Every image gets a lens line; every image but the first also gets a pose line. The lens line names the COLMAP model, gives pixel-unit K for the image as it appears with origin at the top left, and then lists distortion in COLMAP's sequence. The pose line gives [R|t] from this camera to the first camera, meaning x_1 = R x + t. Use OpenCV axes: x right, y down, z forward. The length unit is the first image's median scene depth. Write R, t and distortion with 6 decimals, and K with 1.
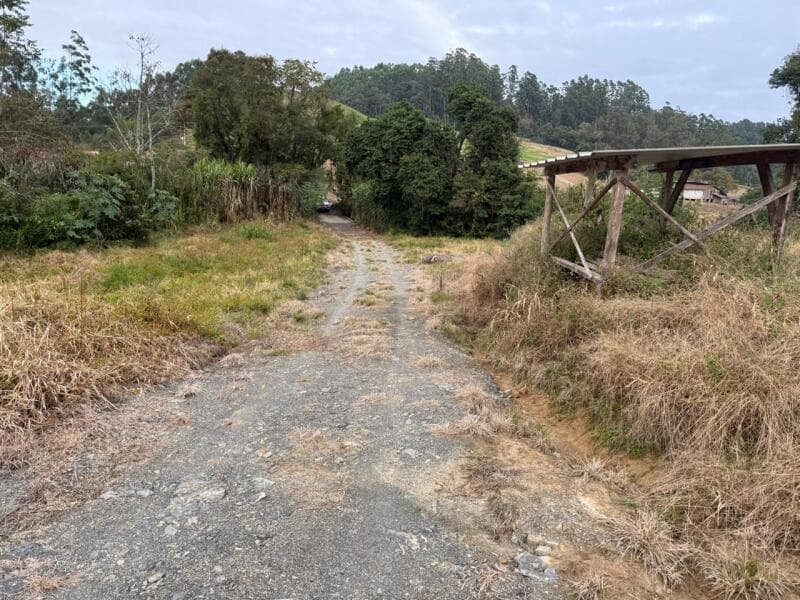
lens RADIAL K [[561.0, 0, 398.2], [0, 561.0, 304.0], [0, 0, 1]] dist [0.159828, -0.254893]
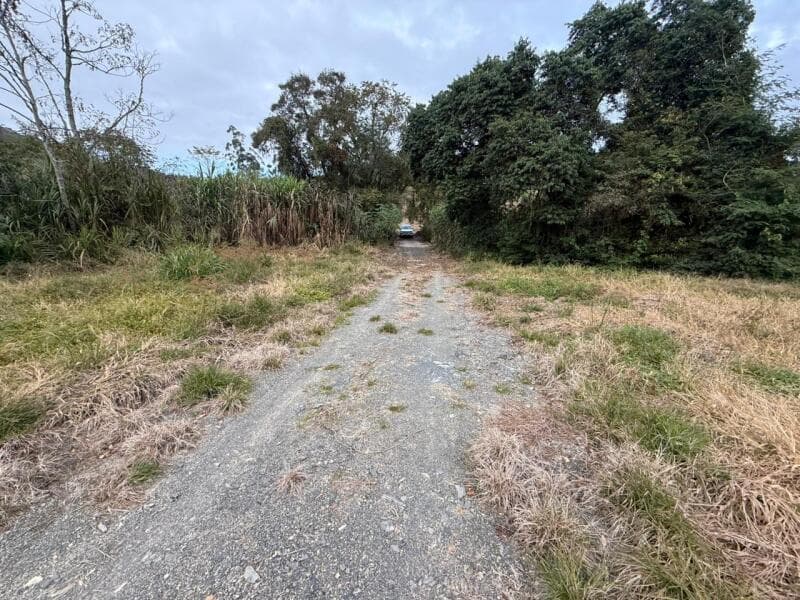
lens RADIAL K [[321.7, 0, 400.0], [0, 321.7, 300.0], [0, 0, 1]] dist [0.008091, -0.000598]
pose [[0.974116, 0.019241, -0.225227, -0.007457], [-0.017082, 0.999788, 0.011528, -0.079976], [0.225401, -0.007382, 0.974238, 0.607412]]
